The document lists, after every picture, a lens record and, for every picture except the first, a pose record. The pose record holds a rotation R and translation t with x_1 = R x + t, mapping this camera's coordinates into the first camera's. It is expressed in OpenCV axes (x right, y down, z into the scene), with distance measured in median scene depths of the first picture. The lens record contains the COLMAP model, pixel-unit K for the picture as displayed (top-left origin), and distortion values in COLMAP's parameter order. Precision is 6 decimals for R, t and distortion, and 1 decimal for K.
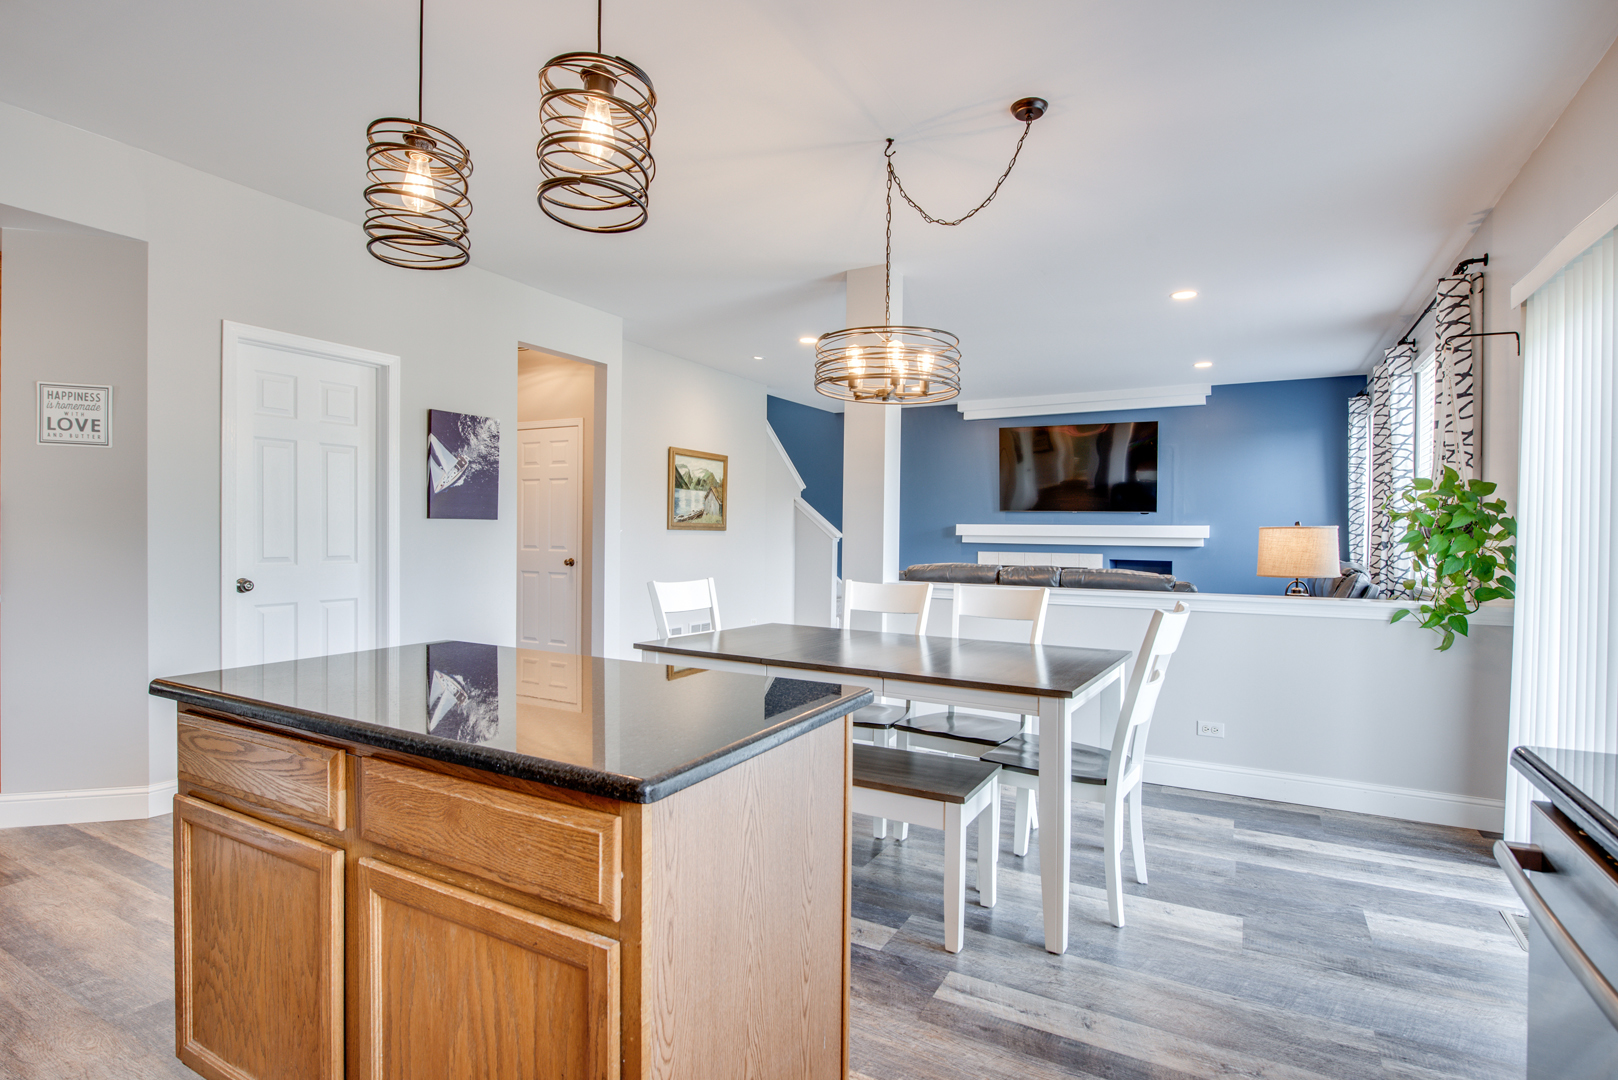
lens RADIAL K [[803.2, 0, 826.6], [0, 803.2, 538.8], [0, 0, 1]] dist [-0.014733, -0.002090]
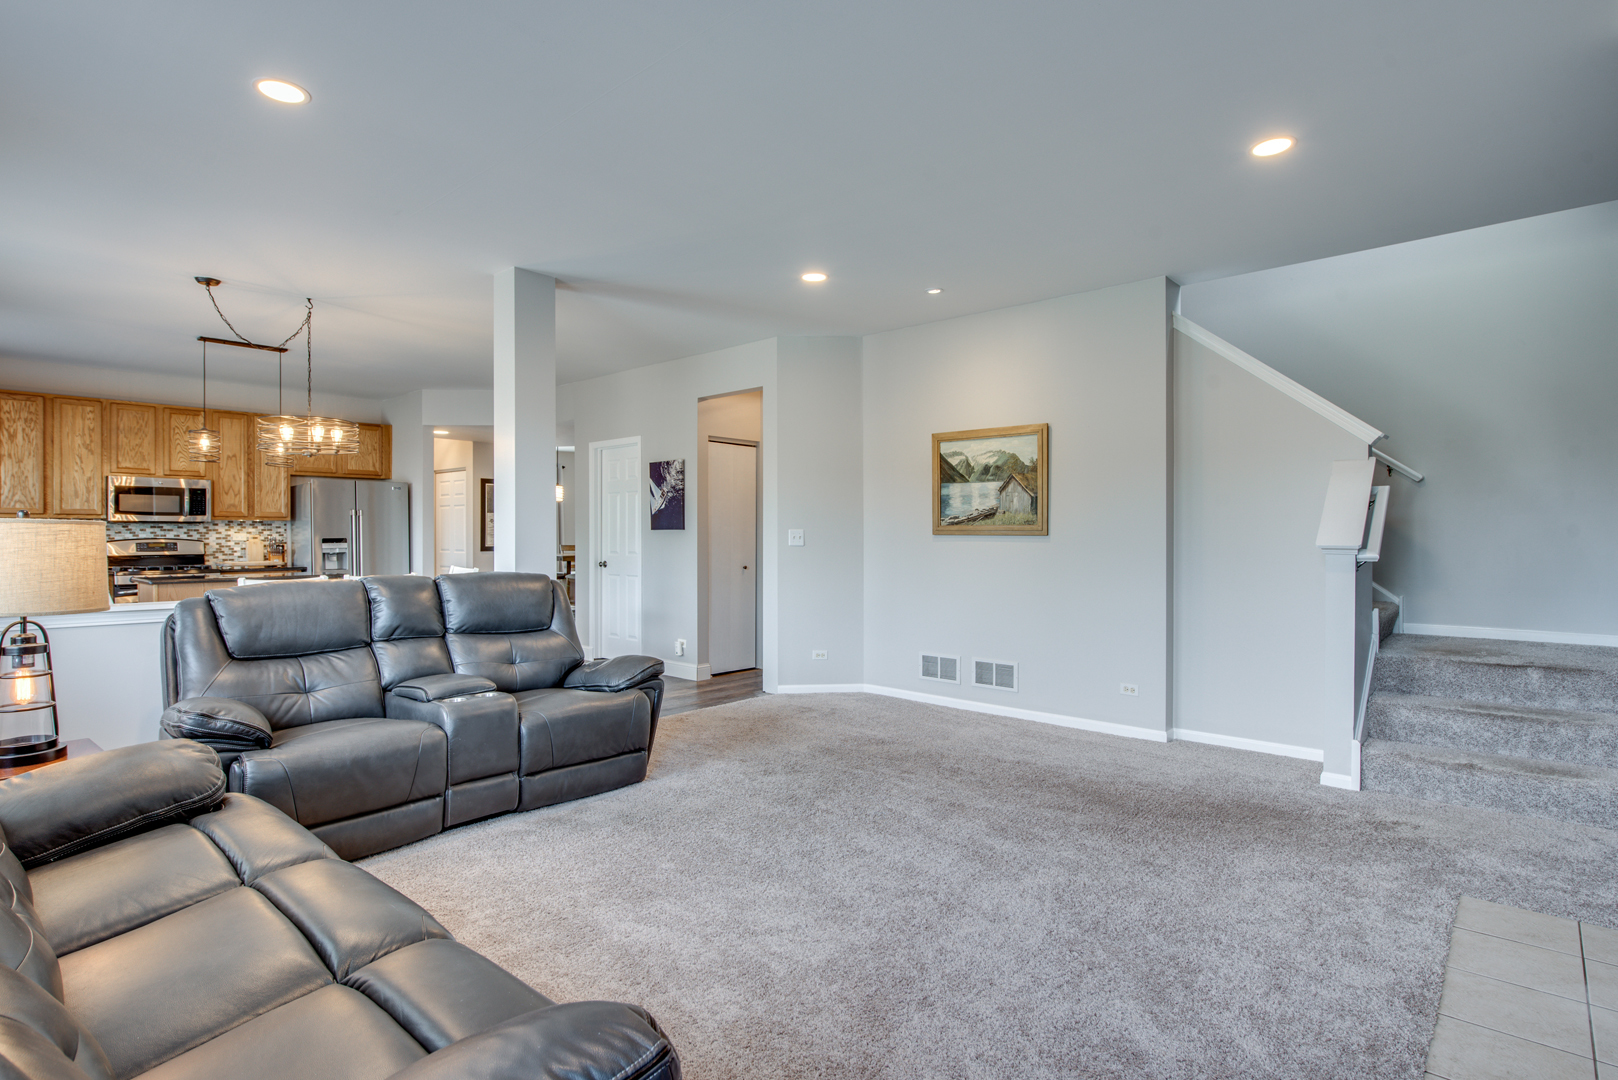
lens RADIAL K [[803.2, 0, 820.1], [0, 803.2, 547.7], [0, 0, 1]] dist [-0.014733, -0.002090]
pose [[-0.227882, 0.007481, -0.973660, 0.620050], [-0.006646, 0.999935, 0.009239, -0.004849], [0.973666, 0.008576, -0.227817, 1.051977]]
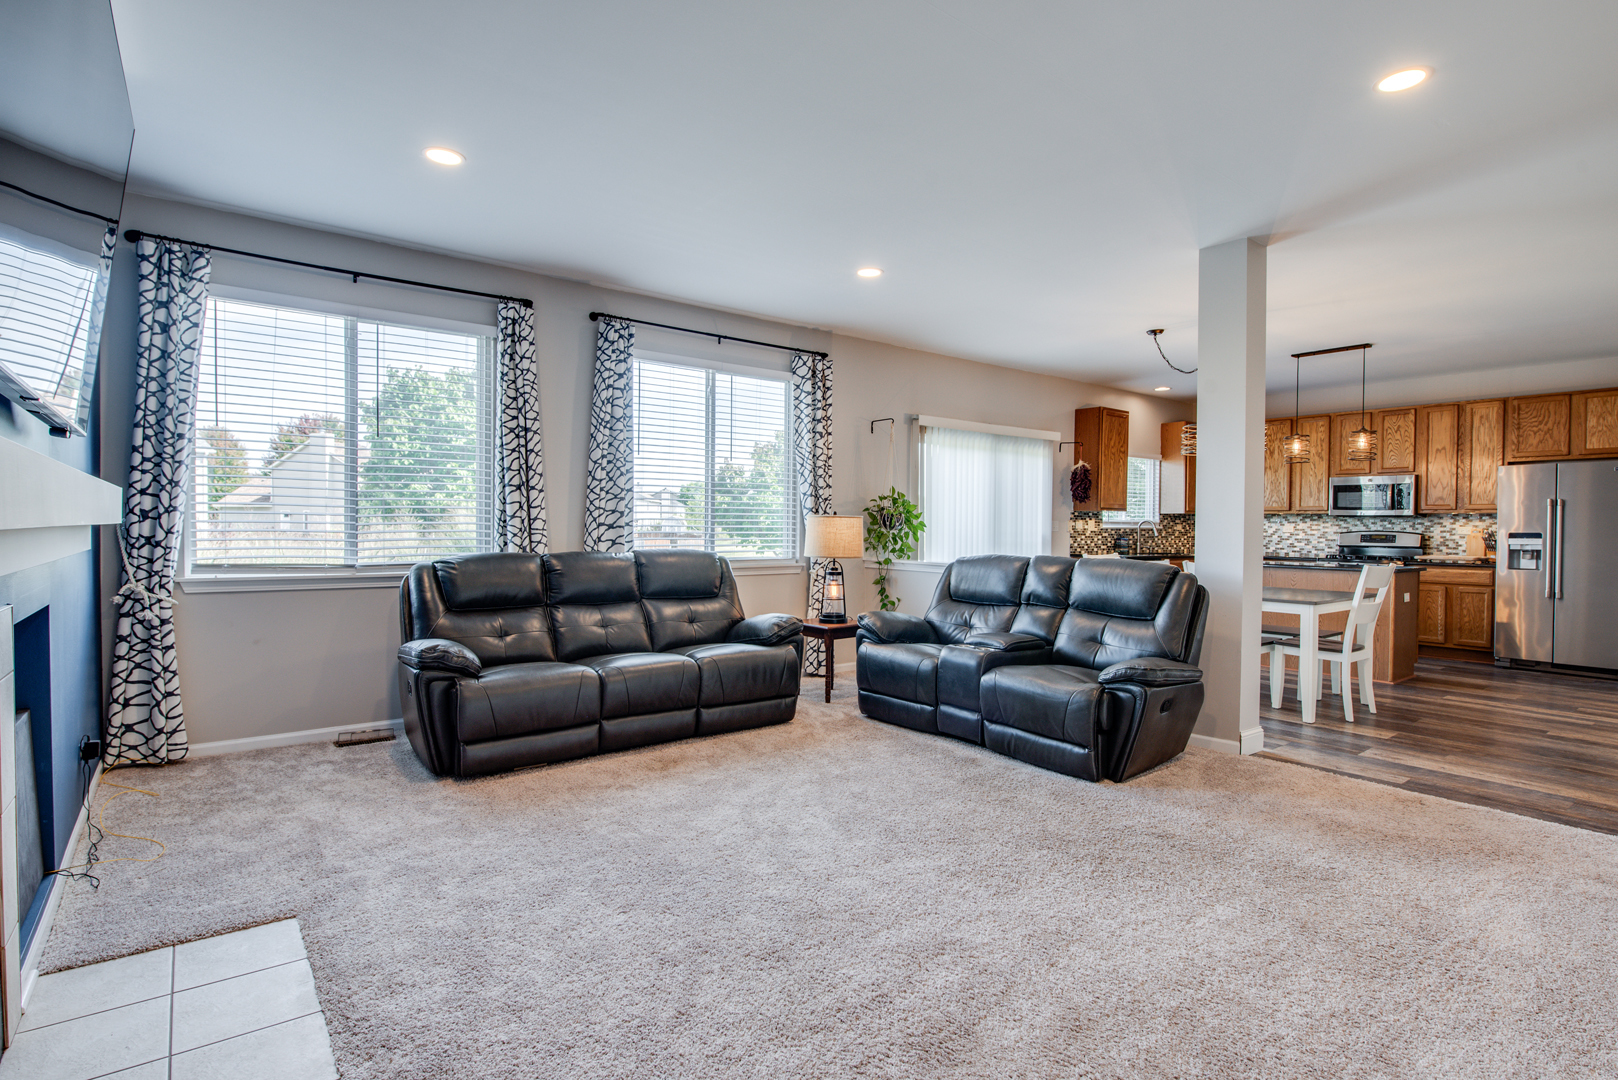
lens RADIAL K [[803.2, 0, 809.6], [0, 803.2, 539.9], [0, 0, 1]] dist [-0.014733, -0.002090]
pose [[-0.908966, -0.022138, 0.416283, 0.073771], [-0.012920, 0.999605, 0.024948, -0.006883], [-0.416671, 0.017298, -0.908893, 1.355476]]
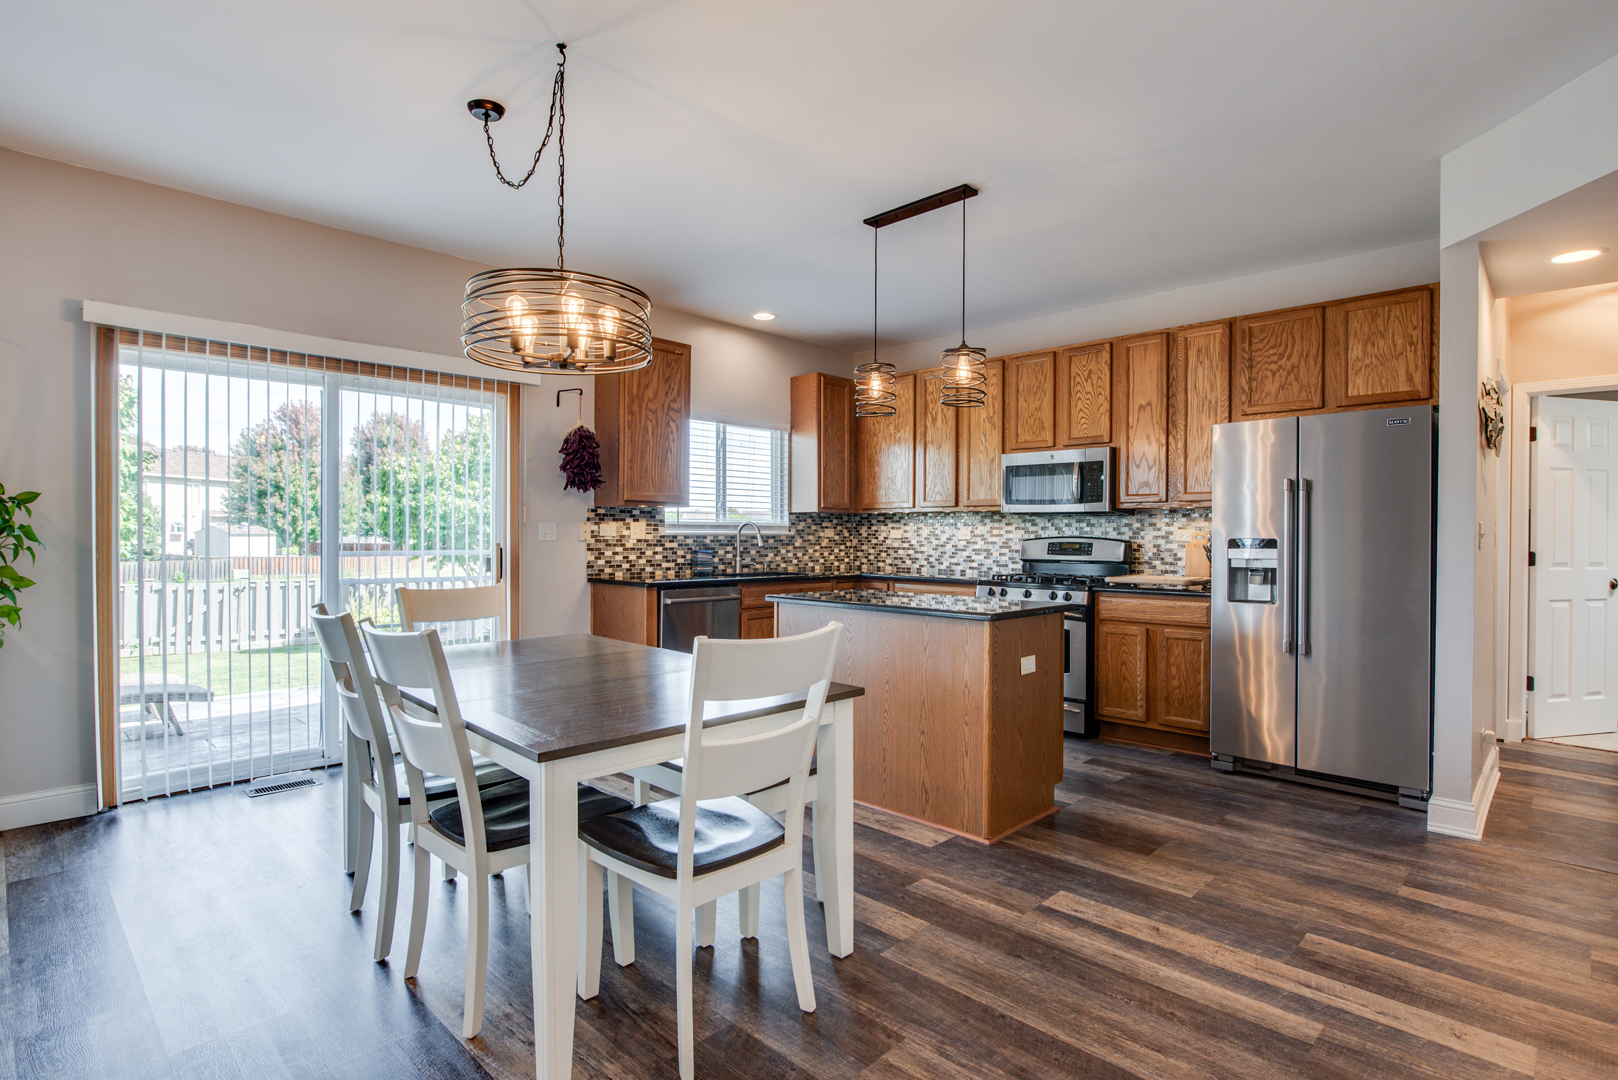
lens RADIAL K [[803.2, 0, 815.8], [0, 803.2, 539.6], [0, 0, 1]] dist [-0.014733, -0.002090]
pose [[-0.959673, -0.012560, 0.280836, -0.175257], [-0.009333, 0.999874, 0.012827, -0.006455], [-0.280962, 0.009689, -0.959670, 0.751484]]
